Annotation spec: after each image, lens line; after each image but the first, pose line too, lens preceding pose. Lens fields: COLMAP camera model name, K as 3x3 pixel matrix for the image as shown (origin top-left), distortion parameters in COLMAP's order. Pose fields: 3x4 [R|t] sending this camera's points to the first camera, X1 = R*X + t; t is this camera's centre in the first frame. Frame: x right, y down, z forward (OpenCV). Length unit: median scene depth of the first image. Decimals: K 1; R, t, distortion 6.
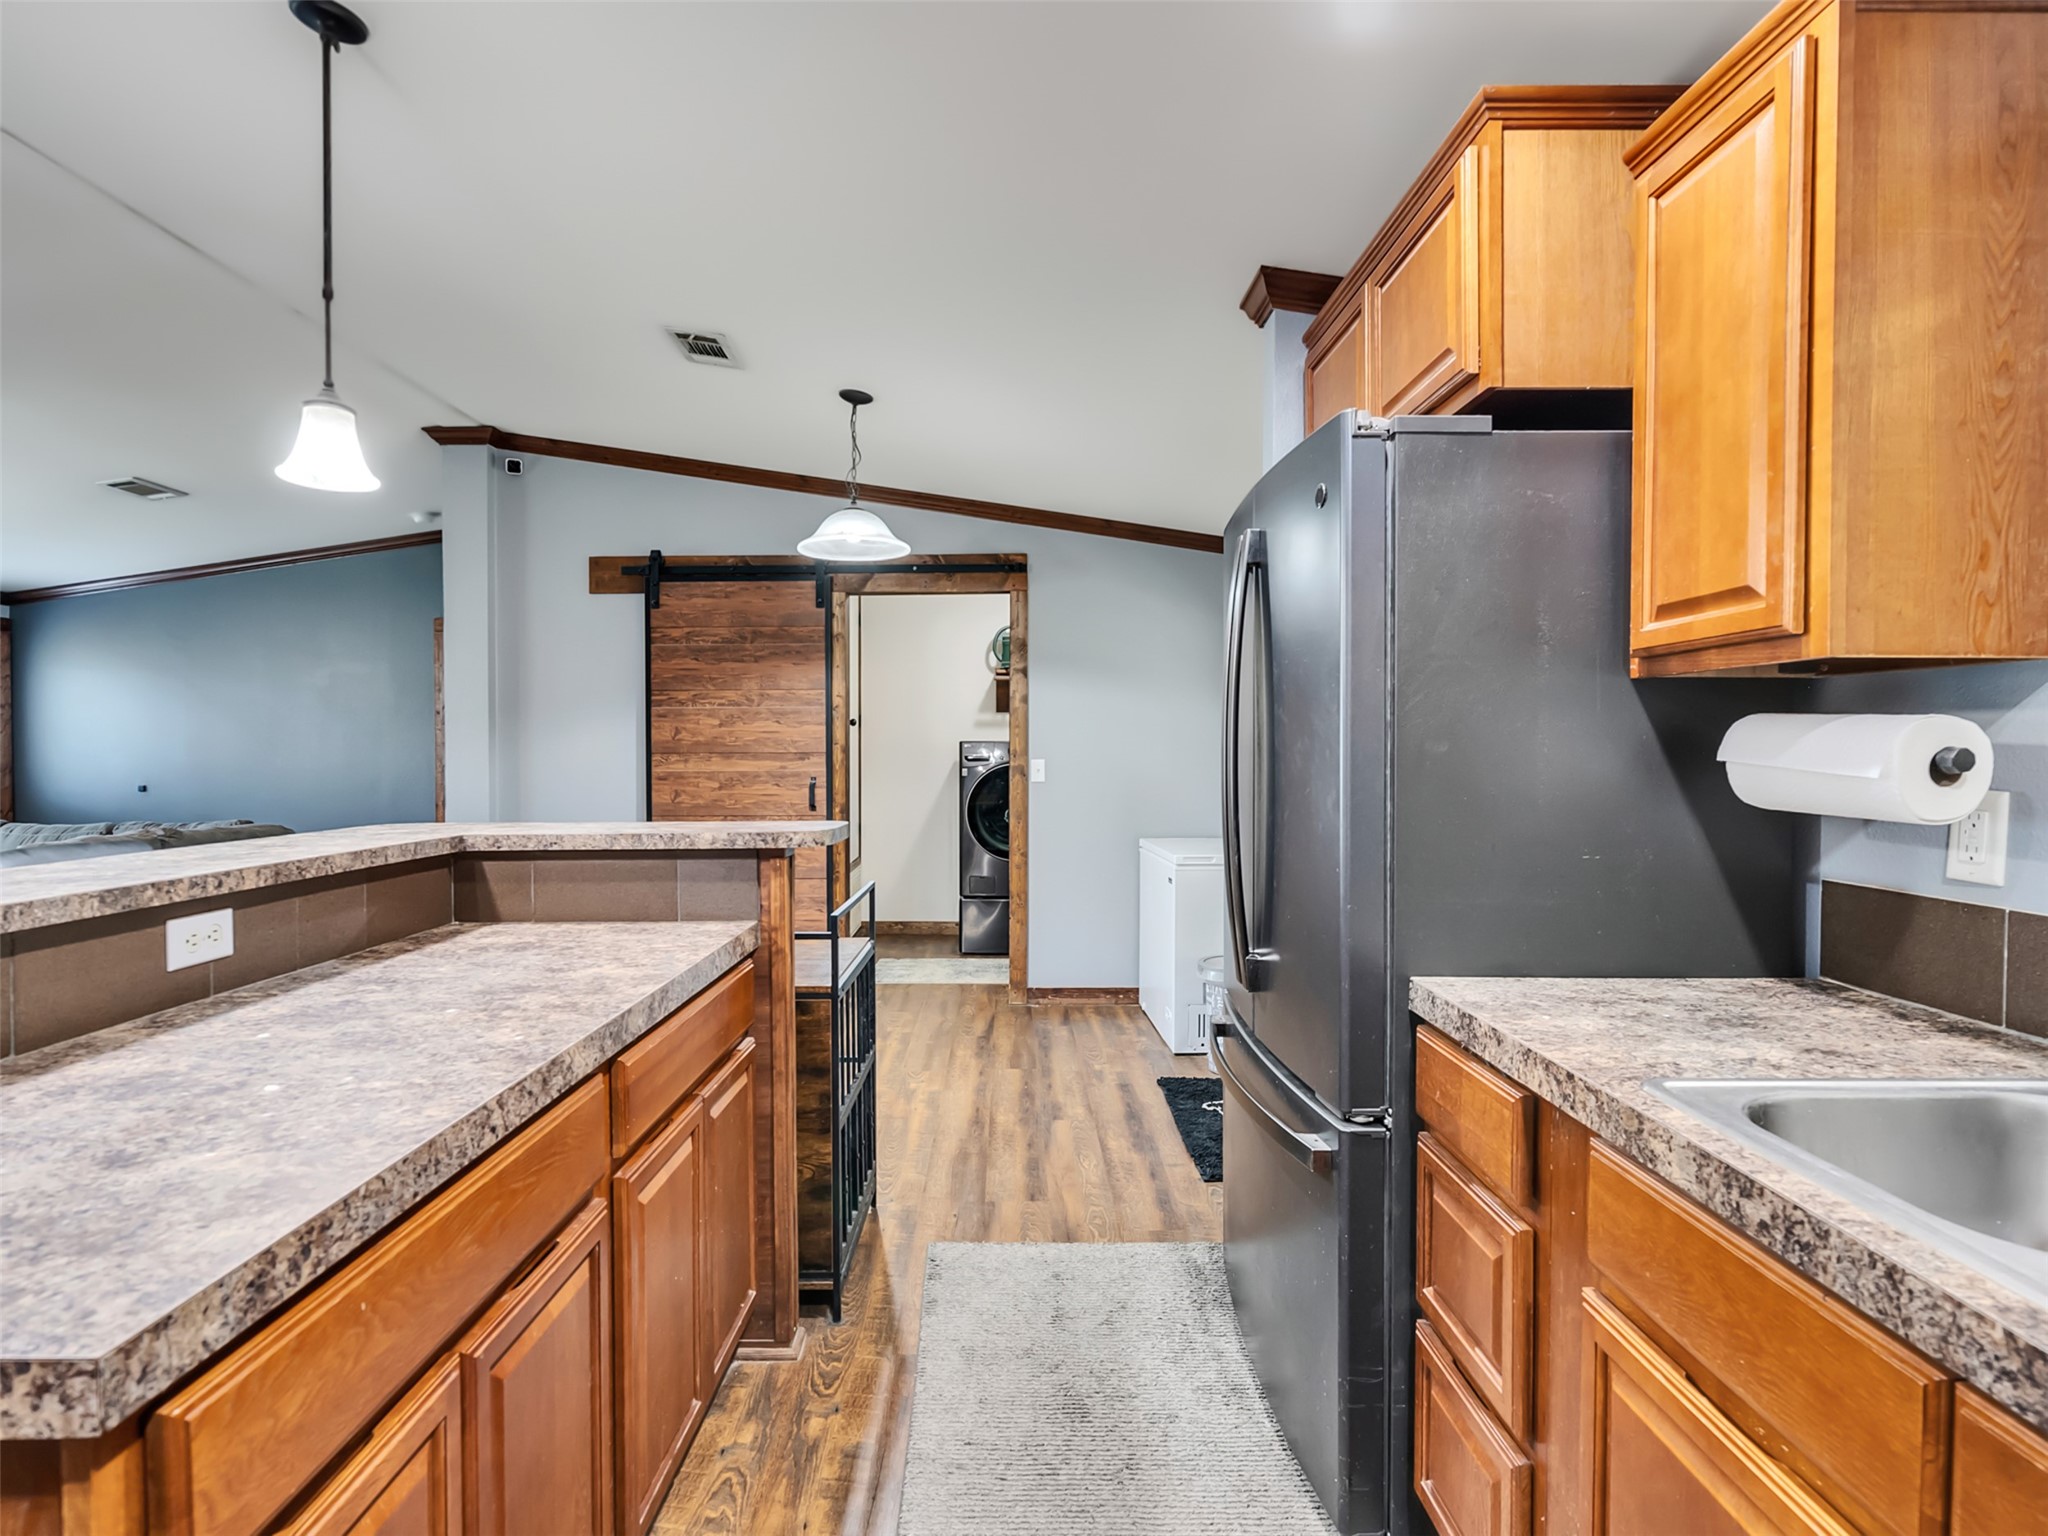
lens RADIAL K [[1048.3, 0, 1010.7], [0, 1048.3, 765.8], [0, 0, 1]] dist [-0.005563, 0.002982]
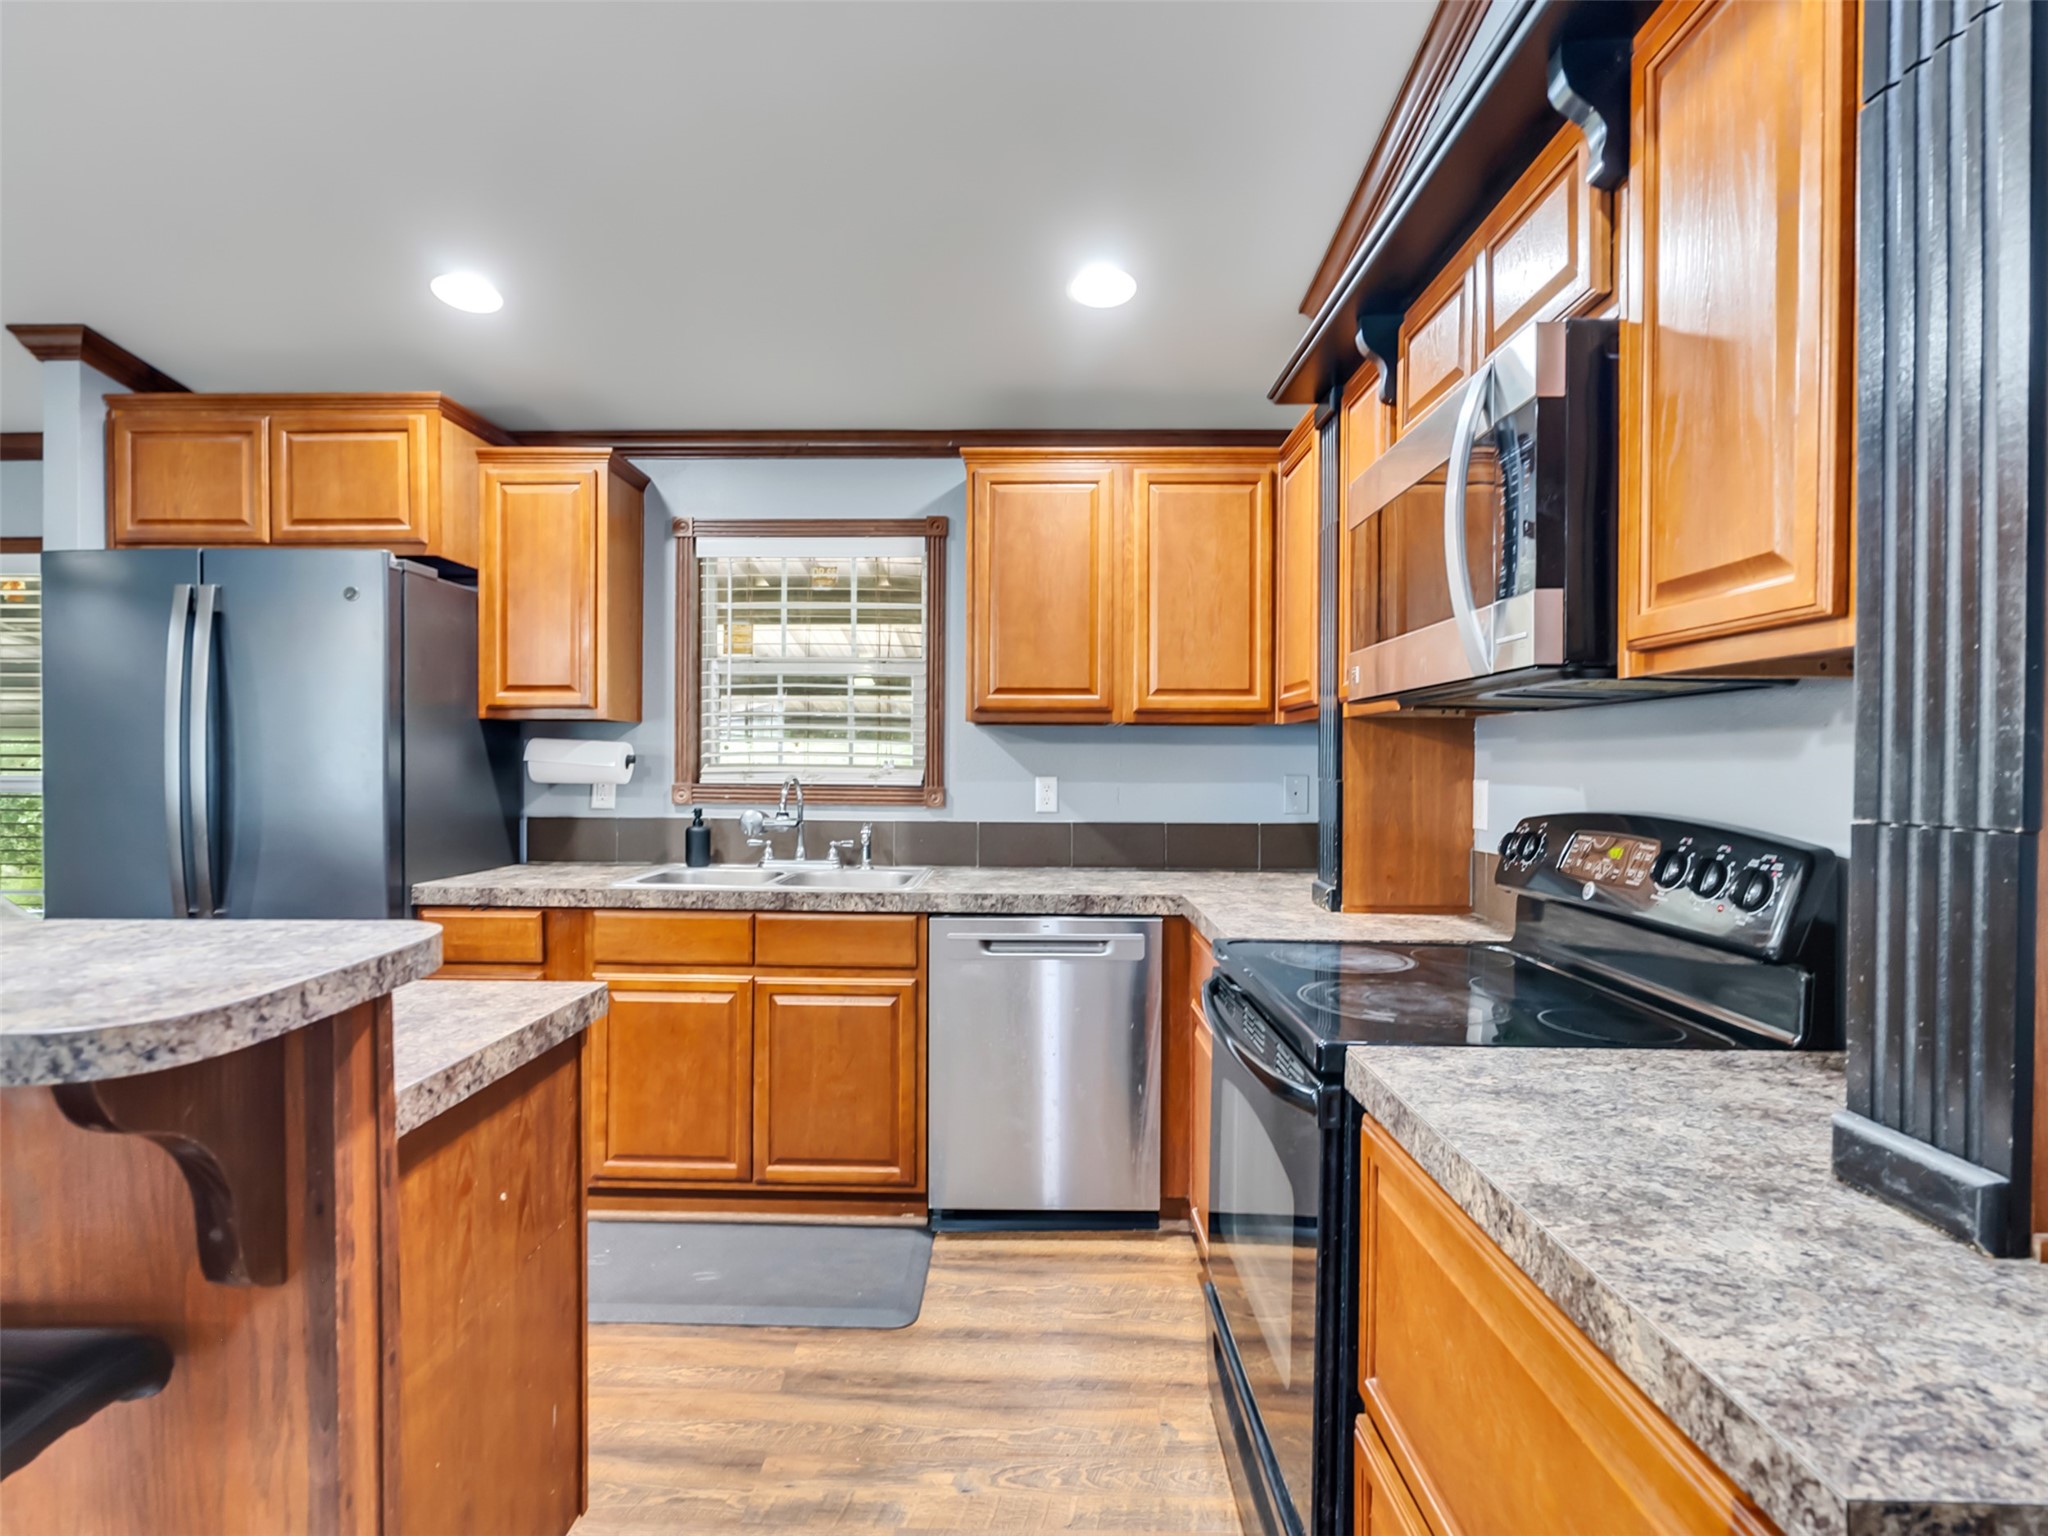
lens RADIAL K [[1048.3, 0, 1009.7], [0, 1048.3, 768.2], [0, 0, 1]] dist [-0.005563, 0.002982]
pose [[0.025800, -0.008755, 0.999629, -0.987838], [0.009867, 0.999915, 0.008503, 0.002251], [-0.999618, 0.009644, 0.025885, -0.026694]]
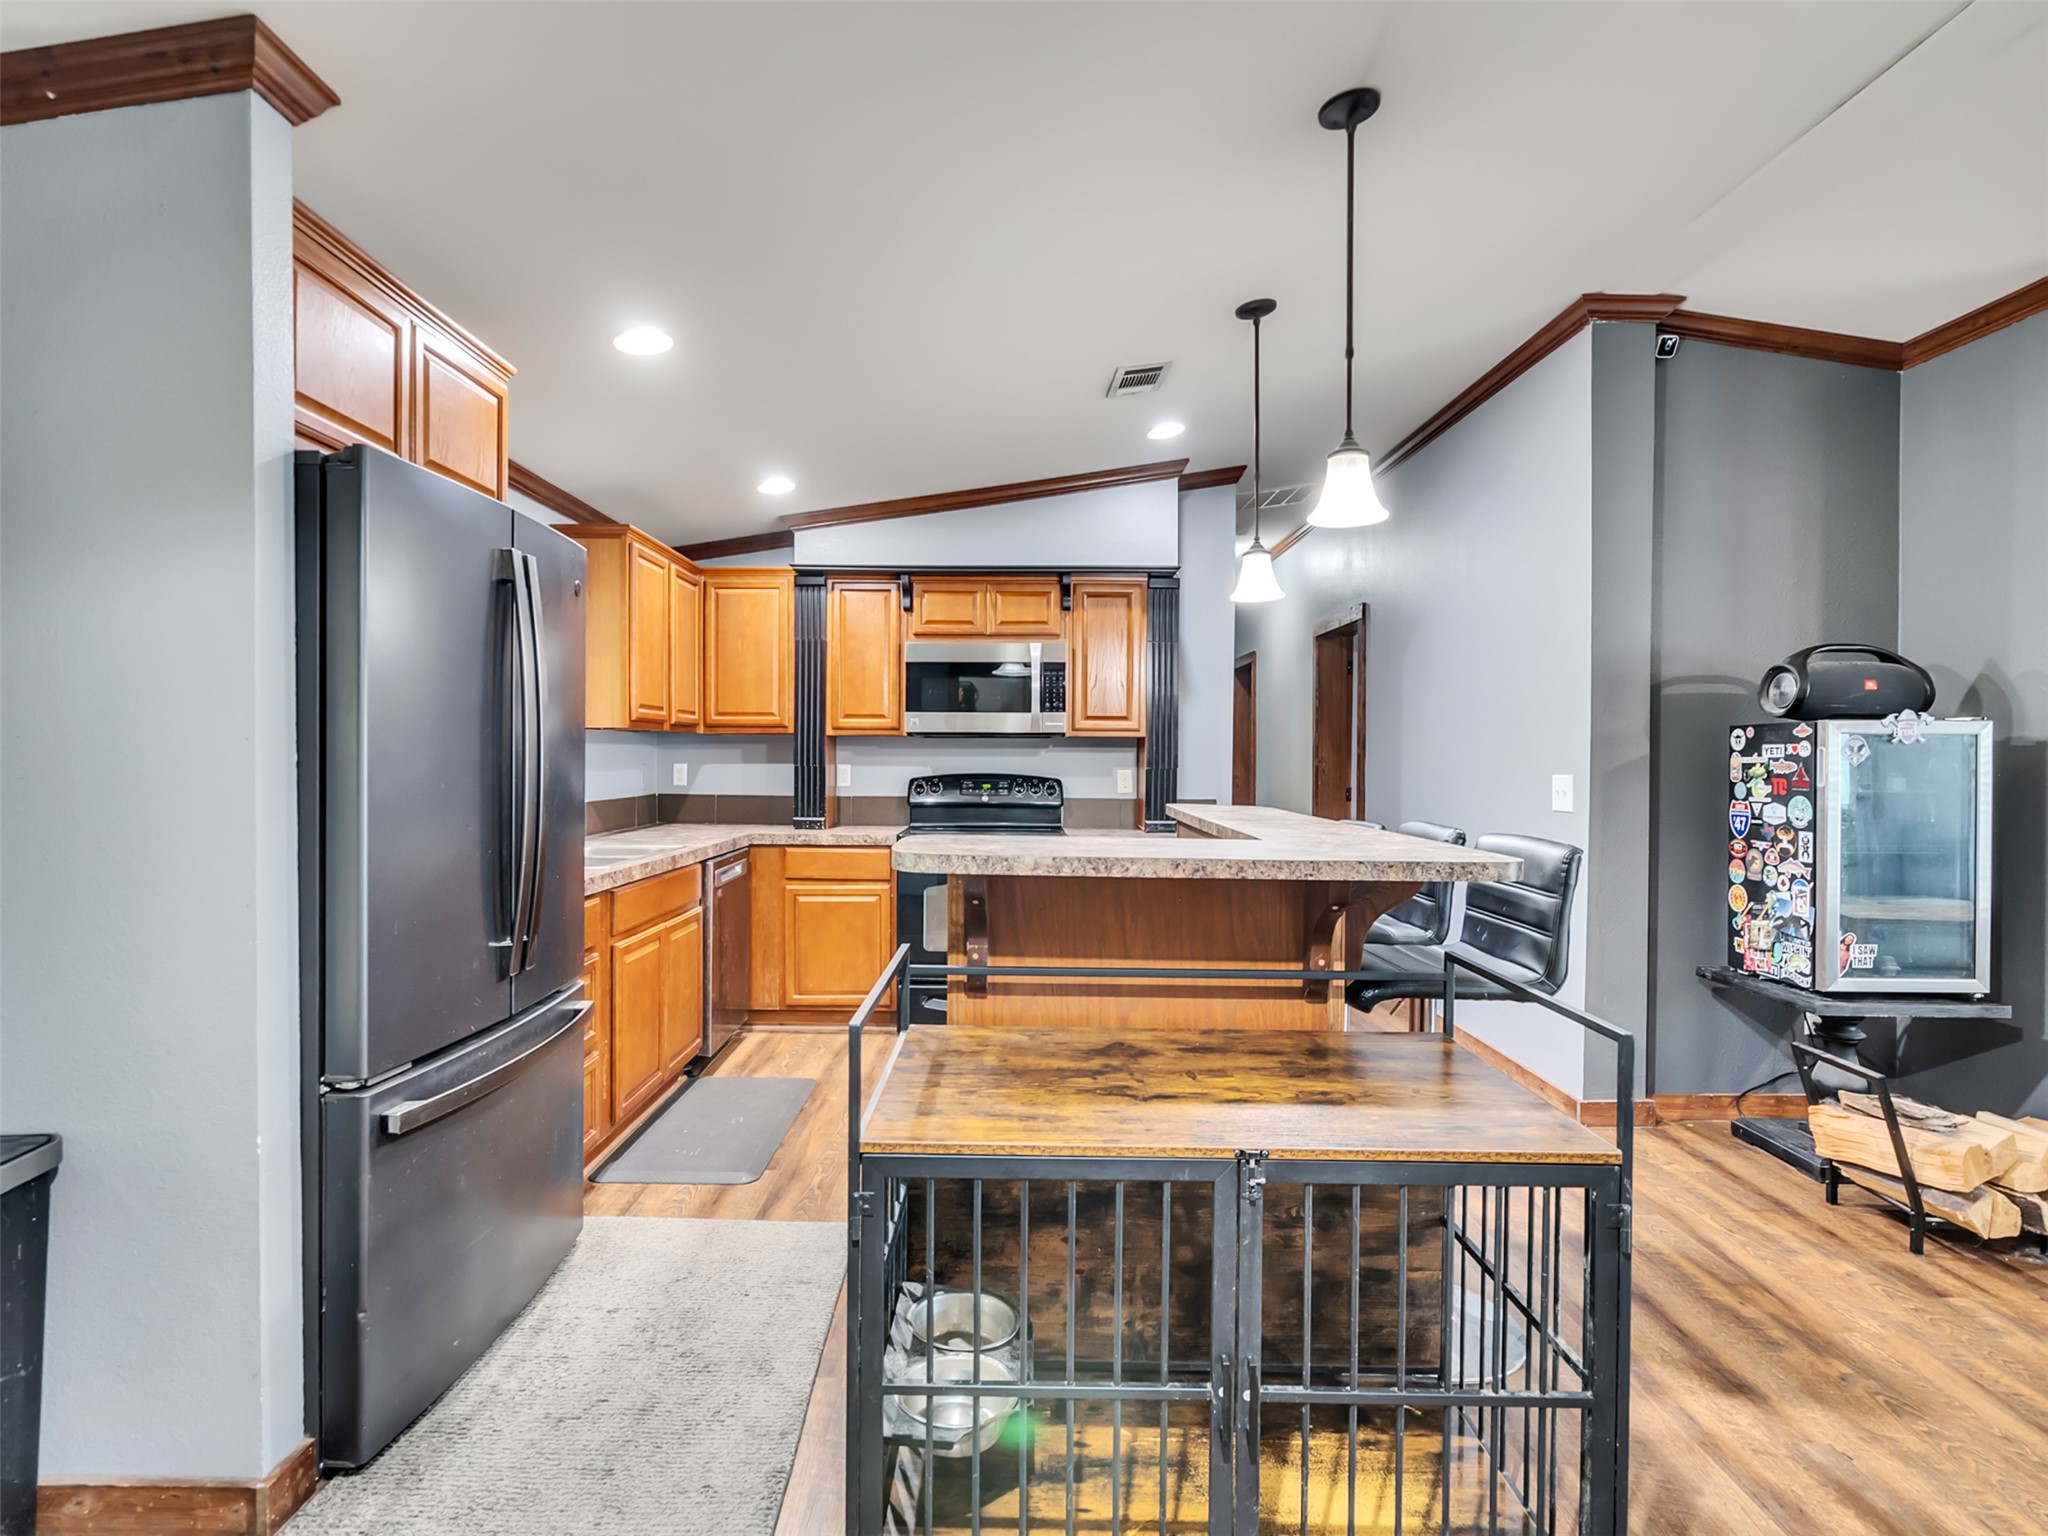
lens RADIAL K [[1048.3, 0, 1010.8], [0, 1048.3, 767.8], [0, 0, 1]] dist [-0.005563, 0.002982]
pose [[-0.999944, -0.006716, 0.008122, -0.279409], [-0.006504, 0.999646, 0.025791, -0.029790], [-0.008292, 0.025737, -0.999634, 1.986186]]
